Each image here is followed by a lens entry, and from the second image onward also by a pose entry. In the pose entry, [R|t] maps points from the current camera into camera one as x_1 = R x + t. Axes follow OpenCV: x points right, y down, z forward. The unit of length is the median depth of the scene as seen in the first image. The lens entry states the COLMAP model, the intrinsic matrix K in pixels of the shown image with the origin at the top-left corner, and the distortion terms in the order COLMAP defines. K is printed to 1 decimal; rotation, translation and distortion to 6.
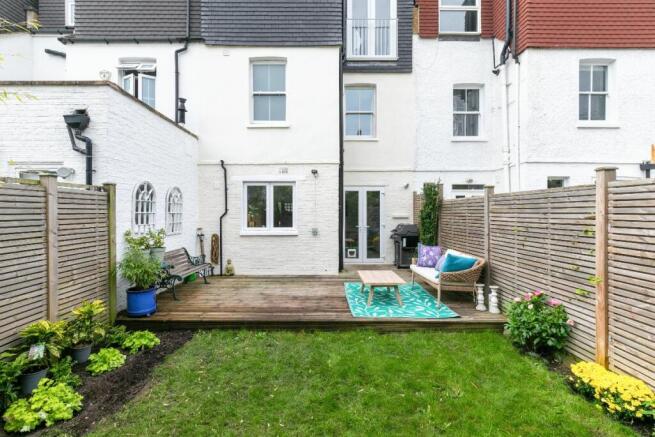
lens RADIAL K [[295.4, 0, 324.3], [0, 295.4, 214.5], [0, 0, 1]] dist [0.002756, -0.000322]
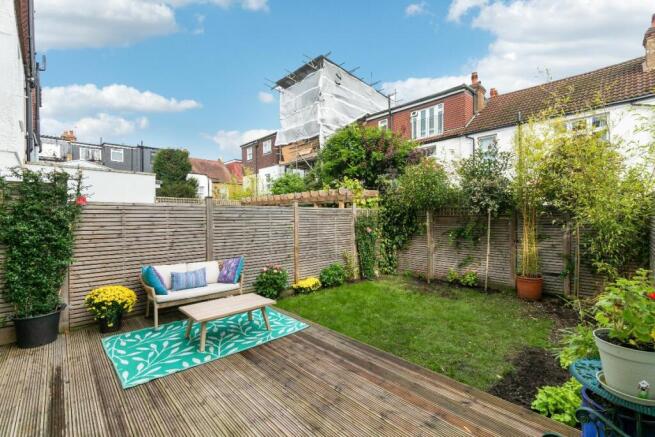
lens RADIAL K [[291.5, 0, 330.1], [0, 291.5, 219.8], [0, 0, 1]] dist [0.000796, -0.000333]
pose [[-0.683409, 0.001218, 0.730034, -0.377947], [0.013252, 0.999855, 0.010738, -0.008905], [-0.729915, 0.017013, -0.683326, 0.932261]]
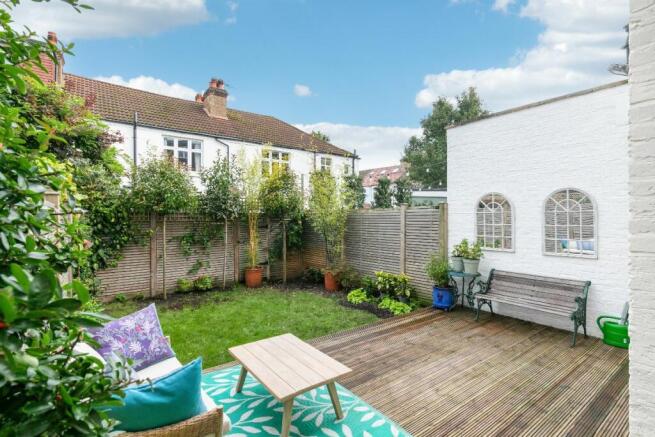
lens RADIAL K [[315.3, 0, 327.5], [0, 315.3, 218.5], [0, 0, 1]] dist [-0.001176, 0.000002]
pose [[-0.802399, 0.005336, -0.596764, 0.316758], [-0.000699, 0.999951, 0.009881, -0.025337], [0.596788, 0.008345, -0.802356, 1.041075]]
